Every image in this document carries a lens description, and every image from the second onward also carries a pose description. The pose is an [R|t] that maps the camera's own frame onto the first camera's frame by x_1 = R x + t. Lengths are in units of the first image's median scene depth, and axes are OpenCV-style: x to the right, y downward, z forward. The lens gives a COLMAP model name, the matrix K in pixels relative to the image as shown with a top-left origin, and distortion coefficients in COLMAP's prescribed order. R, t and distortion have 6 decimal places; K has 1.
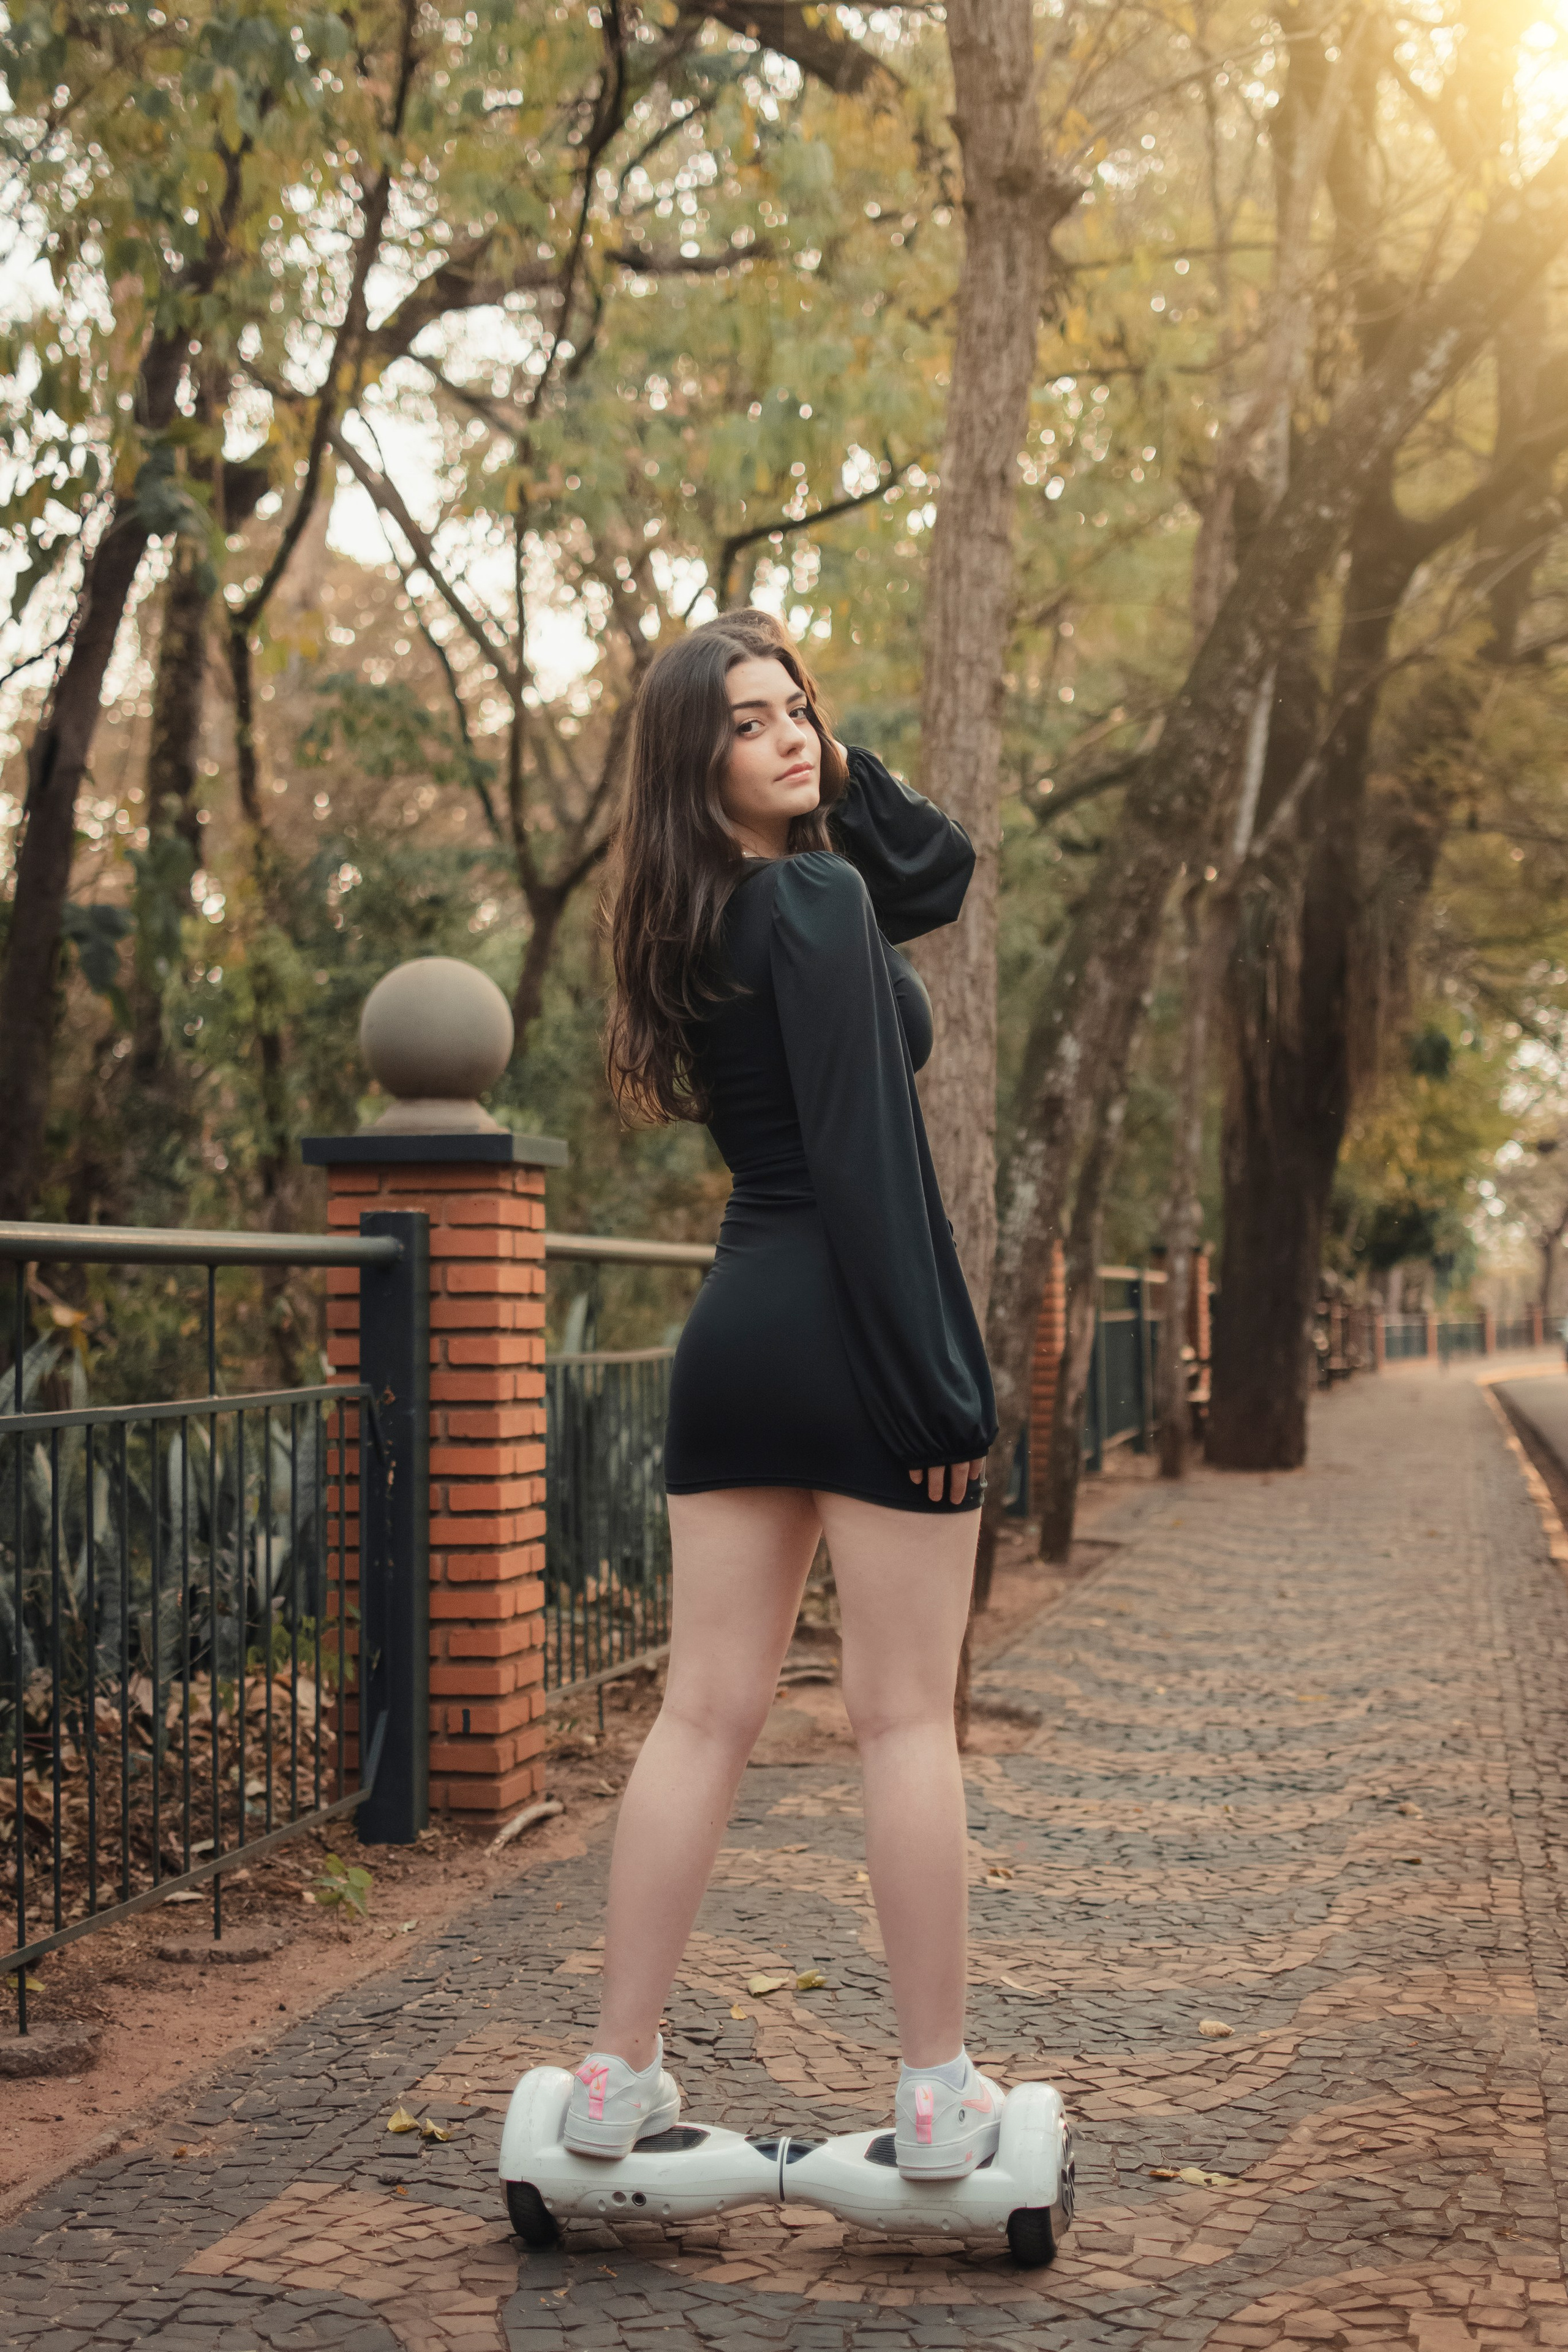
lens RADIAL K [[3569.0, 0, 776.1], [0, 3569.0, 1151.6], [0, 0, 1]] dist [0.017180, 0.007146]
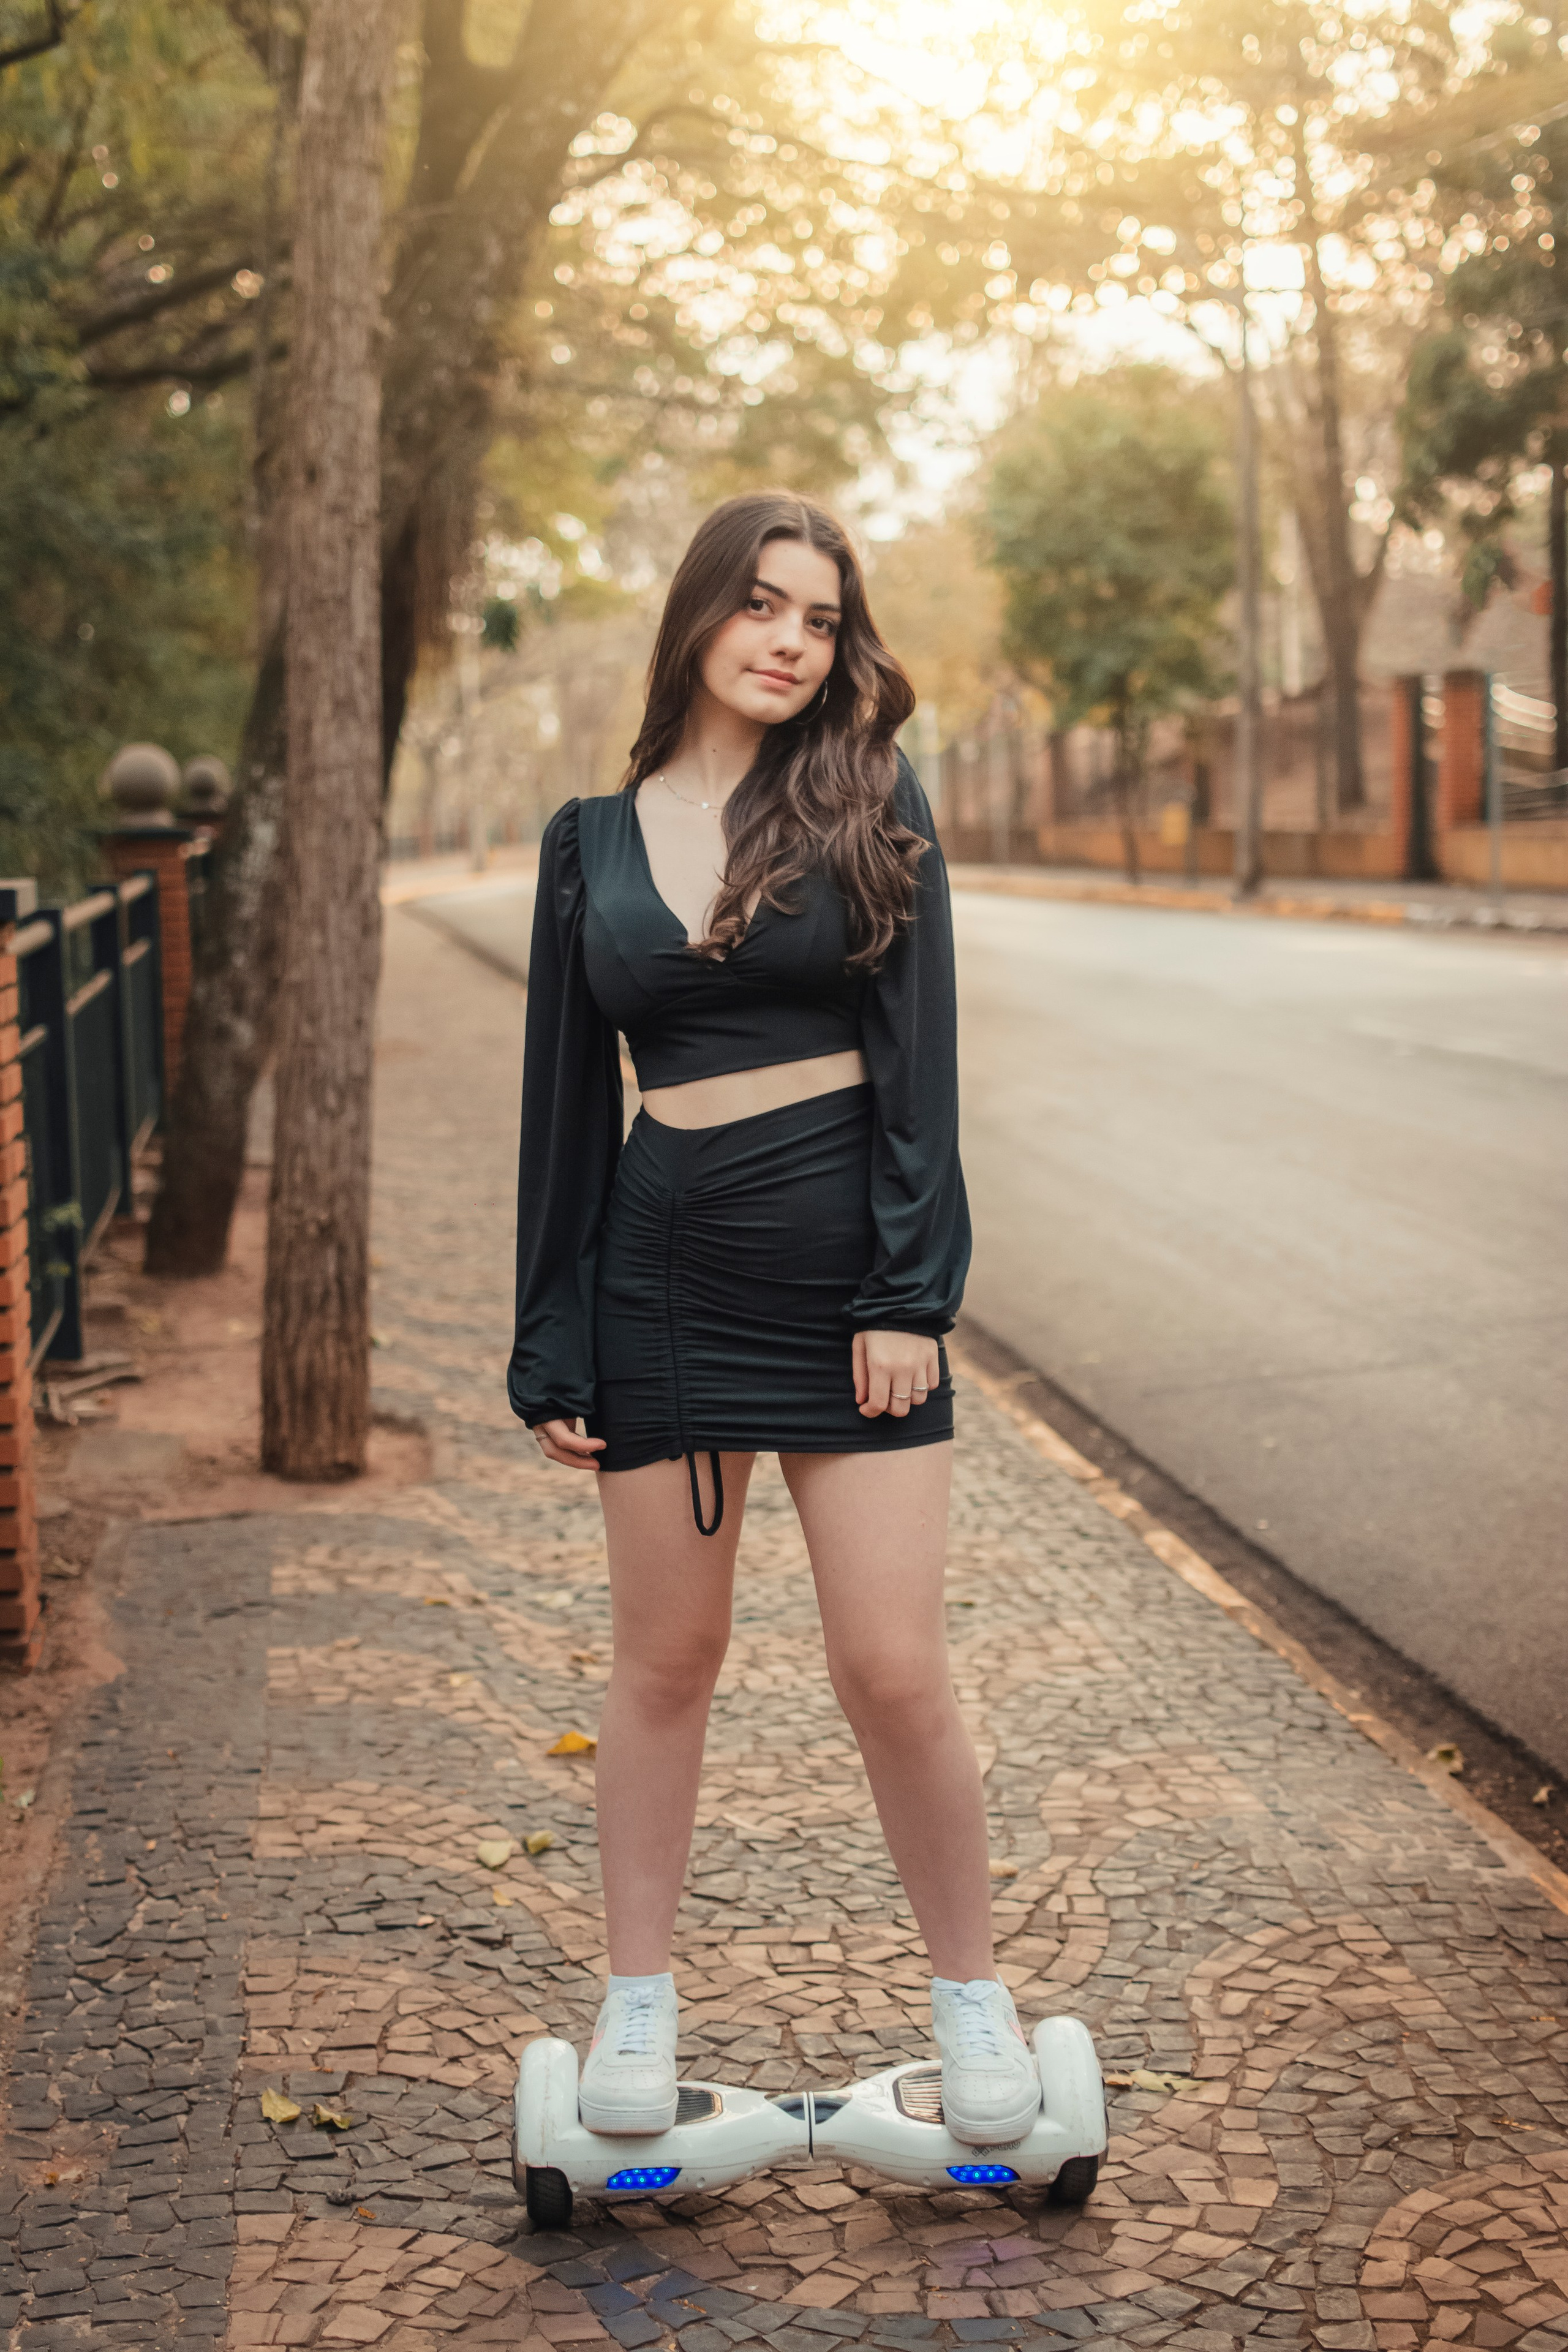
lens RADIAL K [[3569.0, 0, 776.1], [0, 3569.0, 1151.6], [0, 0, 1]] dist [0.017180, 0.007146]
pose [[0.948767, -0.043639, 0.312948, -0.195153], [-0.000462, 0.990225, 0.139481, -0.071348], [-0.315975, -0.132479, 0.939473, 0.107457]]
